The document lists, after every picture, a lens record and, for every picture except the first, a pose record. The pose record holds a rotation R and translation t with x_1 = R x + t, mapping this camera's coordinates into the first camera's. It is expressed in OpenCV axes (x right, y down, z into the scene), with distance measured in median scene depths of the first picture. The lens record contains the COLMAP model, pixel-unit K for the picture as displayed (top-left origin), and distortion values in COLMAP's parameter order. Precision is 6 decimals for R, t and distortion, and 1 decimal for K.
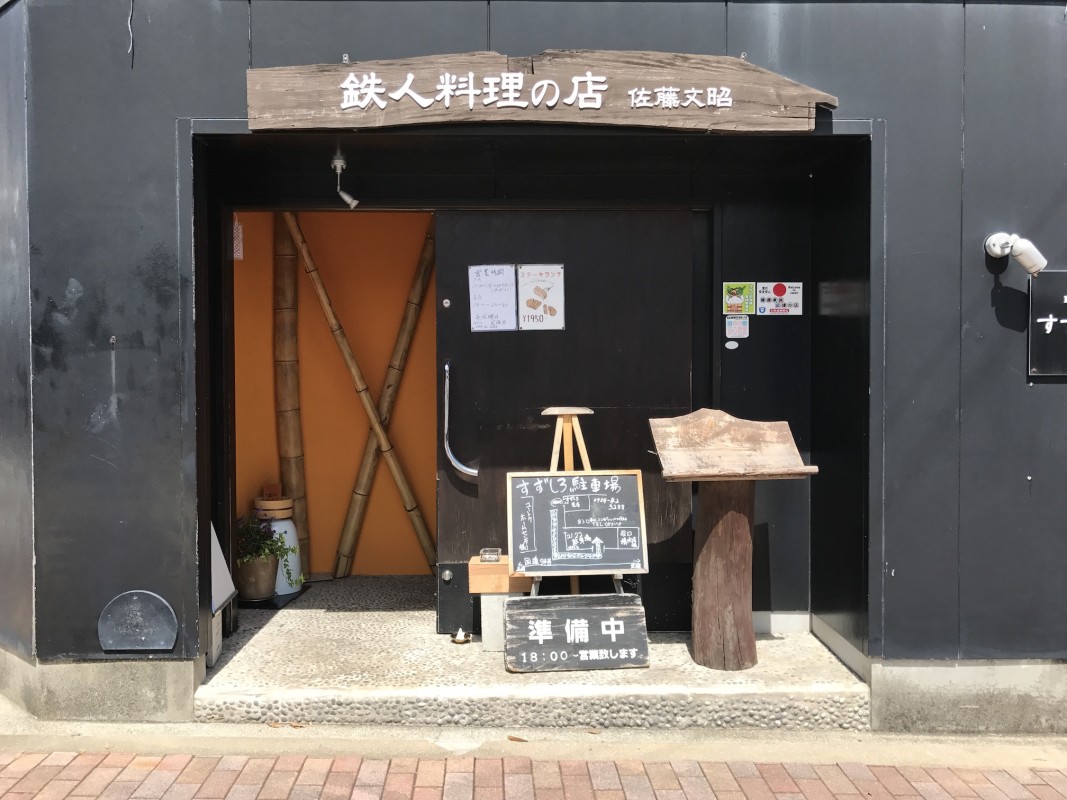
lens RADIAL K [[900.0, 0, 528.6], [0, 900.0, 398.0], [0, 0, 1]] dist [0.047365, -0.055410]
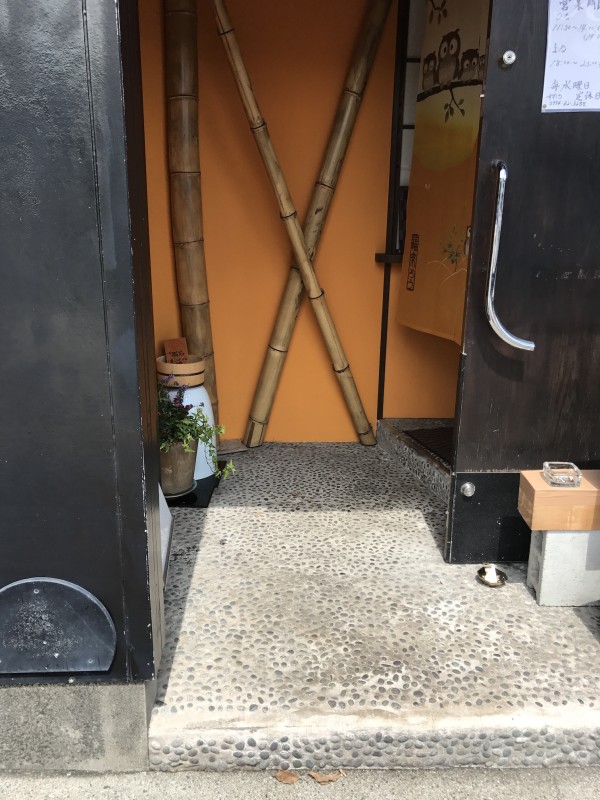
lens RADIAL K [[674.8, 0, 303.1], [0, 674.8, 396.9], [0, 0, 1]] dist [0.047365, -0.055410]
pose [[0.999376, 0.003596, 0.035147, -0.282524], [-0.011875, 0.971118, 0.238302, 0.005681], [-0.033275, -0.238571, 0.970555, 0.613184]]
